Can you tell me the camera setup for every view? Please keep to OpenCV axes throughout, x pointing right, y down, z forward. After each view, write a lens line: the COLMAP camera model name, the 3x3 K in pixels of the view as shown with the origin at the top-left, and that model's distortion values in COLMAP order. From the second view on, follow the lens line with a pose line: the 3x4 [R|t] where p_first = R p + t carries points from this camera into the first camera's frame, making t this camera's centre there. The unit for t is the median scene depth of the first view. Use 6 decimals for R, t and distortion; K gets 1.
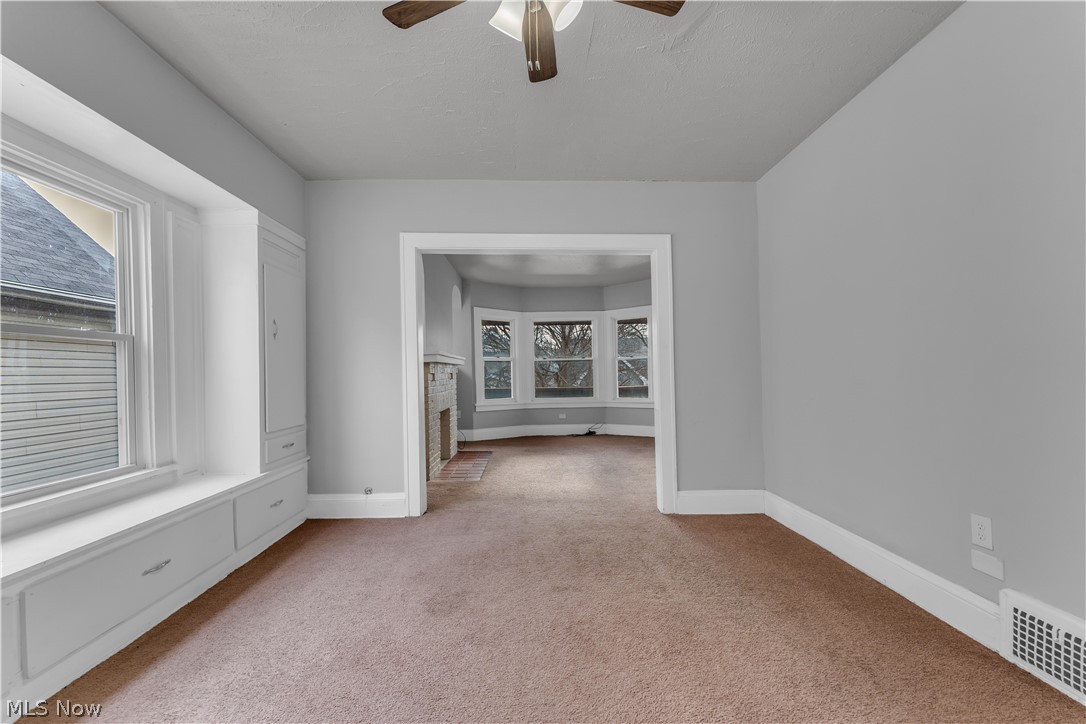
lens RADIAL K [[435.6, 0, 537.6], [0, 435.6, 360.4], [0, 0, 1]] dist [0.000925, 0.000378]
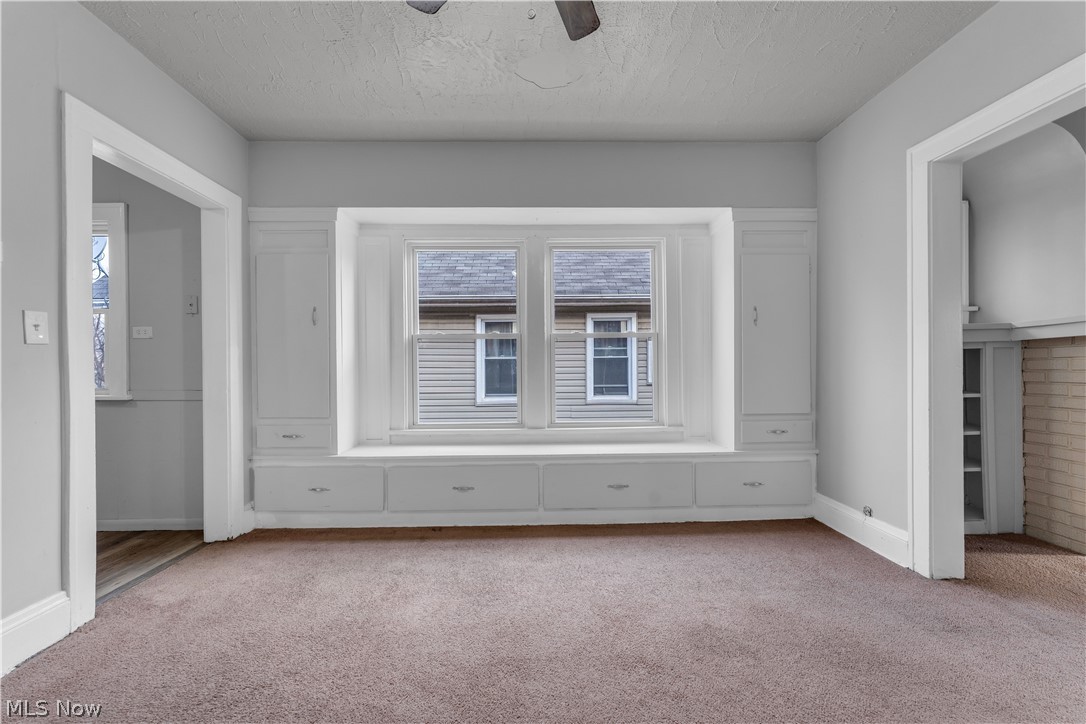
lens RADIAL K [[435.6, 0, 537.2], [0, 435.6, 359.7], [0, 0, 1]] dist [0.000925, 0.000378]
pose [[-0.001834, -0.000069, -0.999998, 0.393084], [0.033144, 0.999451, -0.000130, 0.015043], [0.999449, -0.033145, -0.001830, 0.448426]]
